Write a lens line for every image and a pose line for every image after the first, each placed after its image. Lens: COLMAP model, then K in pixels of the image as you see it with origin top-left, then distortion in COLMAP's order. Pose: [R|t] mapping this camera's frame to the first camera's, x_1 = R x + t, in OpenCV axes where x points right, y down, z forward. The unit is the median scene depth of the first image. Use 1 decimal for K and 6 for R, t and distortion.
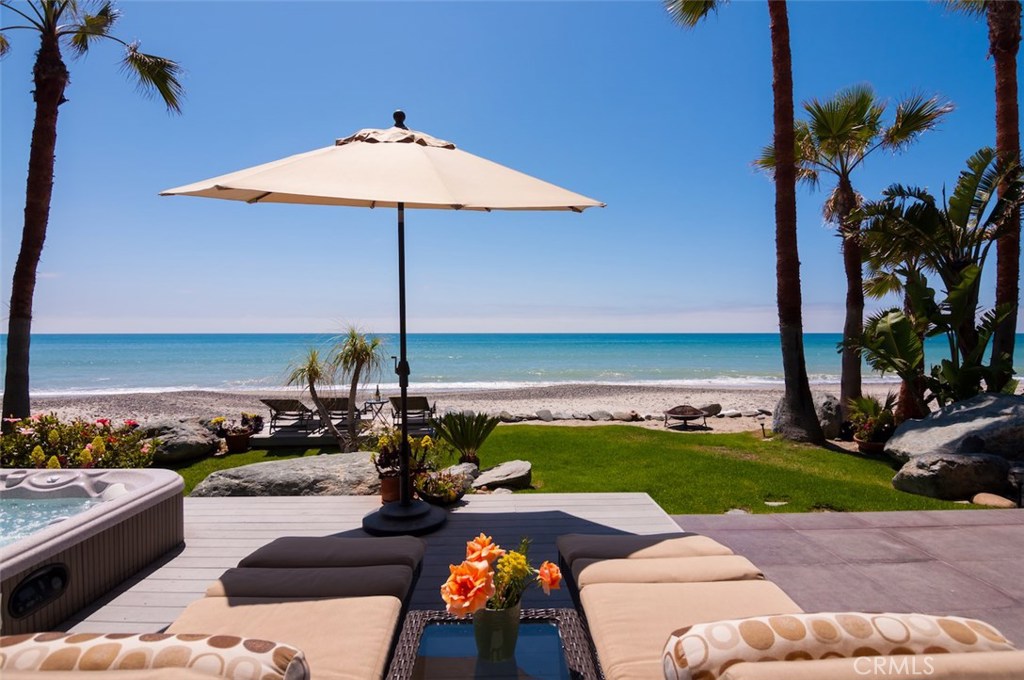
lens RADIAL K [[550.0, 0, 509.8], [0, 550.0, 328.5], [0, 0, 1]] dist [-0.004131, -0.001968]
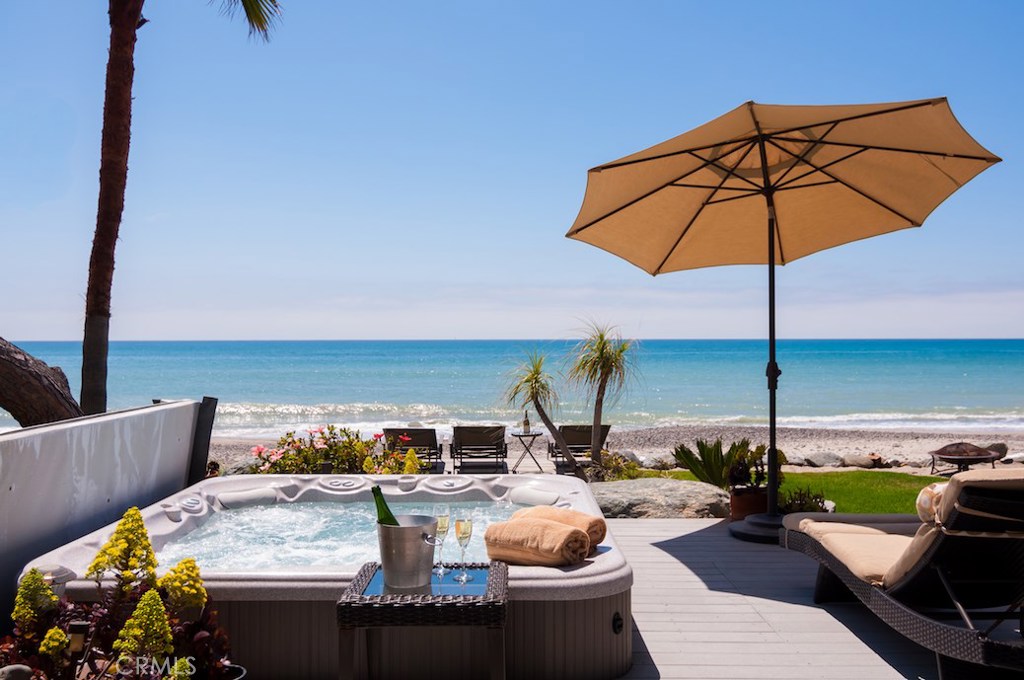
lens RADIAL K [[964.6, 0, 512.0], [0, 964.6, 340.0], [0, 0, 1]] dist [0.011085, 0.004900]
pose [[0.999734, 0.007462, -0.021833, -0.288129], [-0.007254, 0.999927, 0.009631, -0.001196], [0.021903, -0.009471, 0.999715, -0.313682]]
